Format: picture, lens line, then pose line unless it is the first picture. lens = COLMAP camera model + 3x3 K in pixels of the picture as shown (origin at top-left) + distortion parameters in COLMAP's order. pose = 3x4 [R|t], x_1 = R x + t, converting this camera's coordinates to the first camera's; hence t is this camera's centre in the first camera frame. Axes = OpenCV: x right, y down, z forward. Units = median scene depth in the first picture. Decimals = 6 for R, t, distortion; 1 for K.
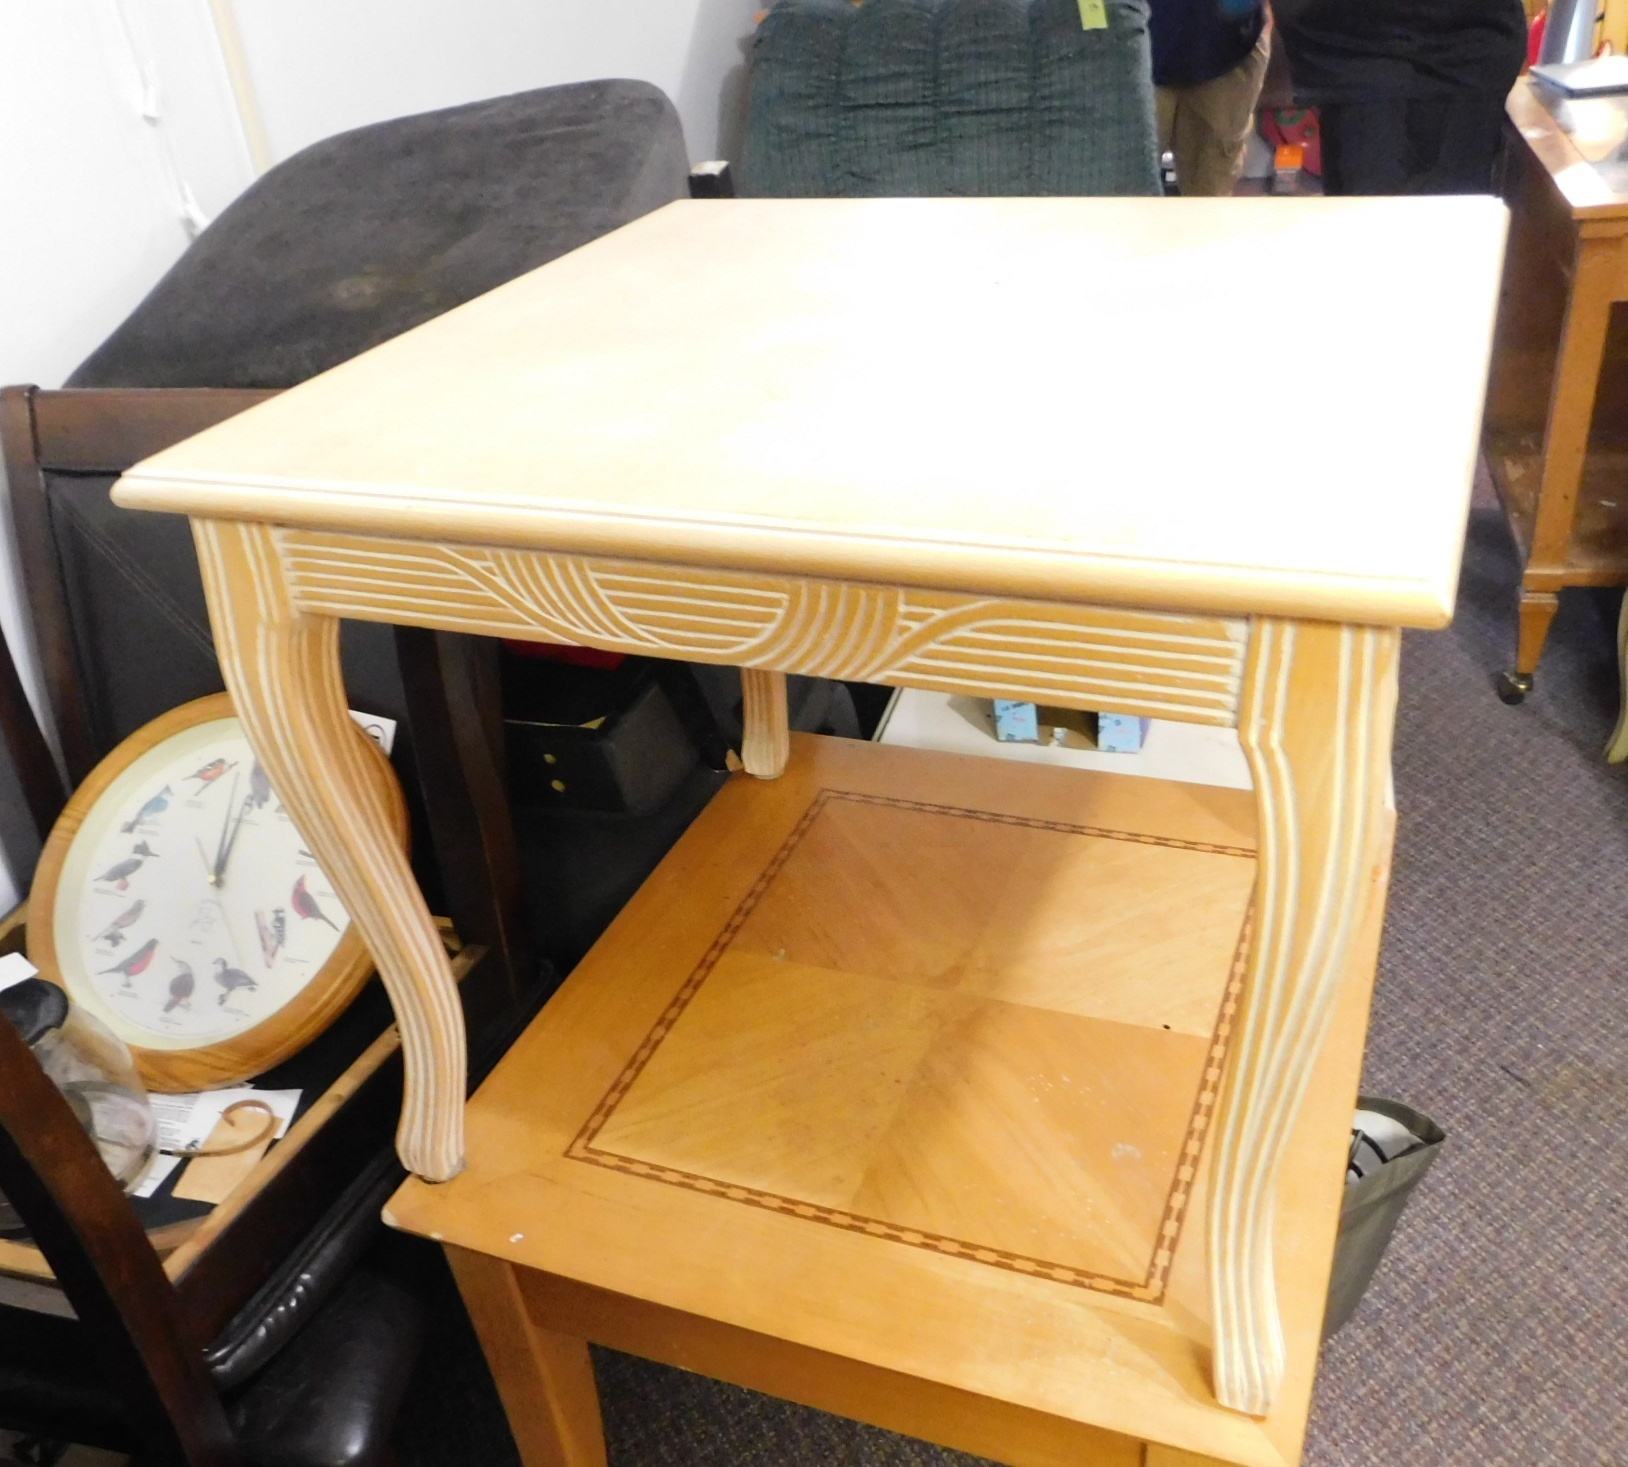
lens RADIAL K [[1503.1, 0, 792.5], [0, 1503.1, 837.6], [0, 0, 1]] dist [-0.084353, 0.069003]
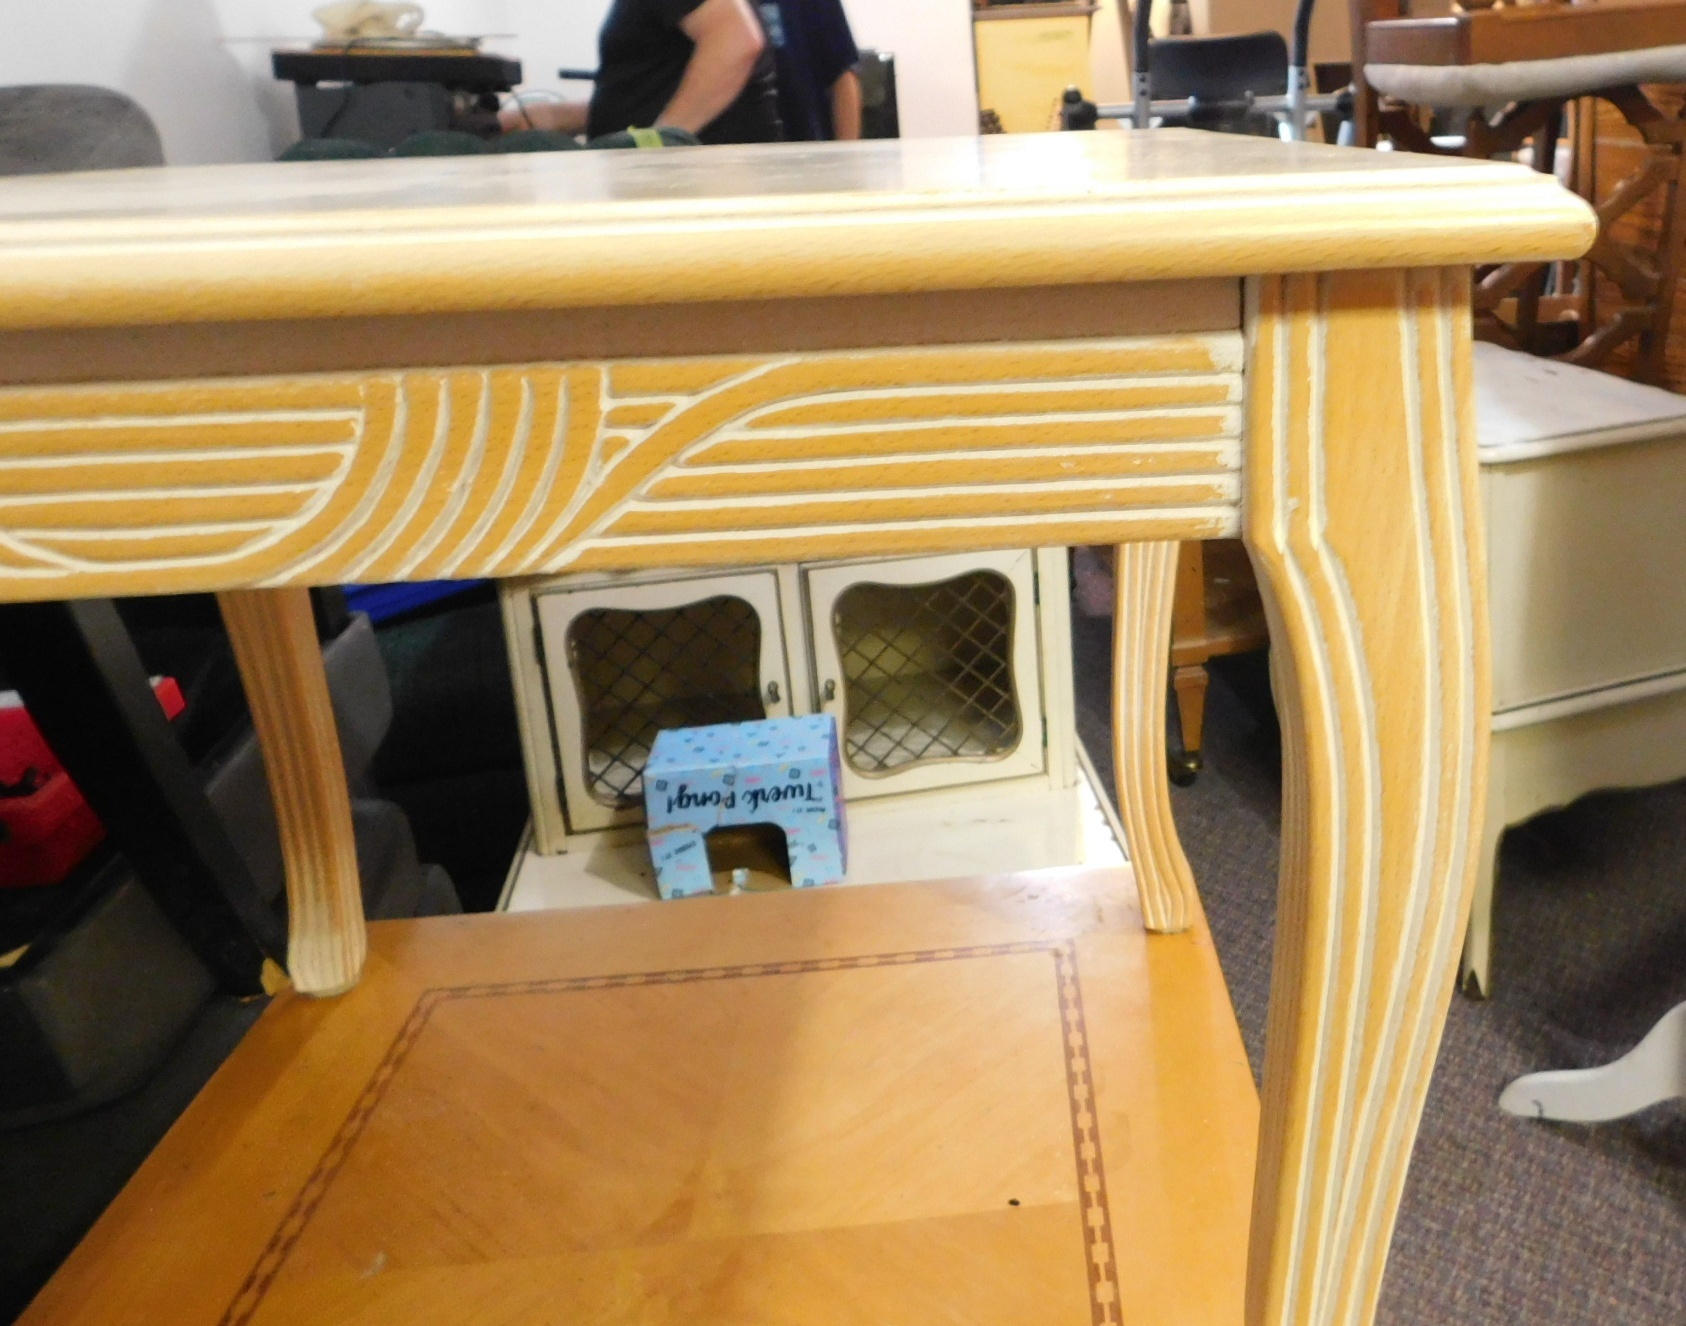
lens RADIAL K [[1496.0, 0, 1143.9], [0, 1496.0, 461.3], [0, 0, 1]] dist [-0.072597, 0.055834]
pose [[0.872589, -0.049374, 0.485953, -0.007965], [0.229141, 0.919992, -0.317976, 0.036800], [-0.431373, 0.388814, 0.814089, 0.252653]]
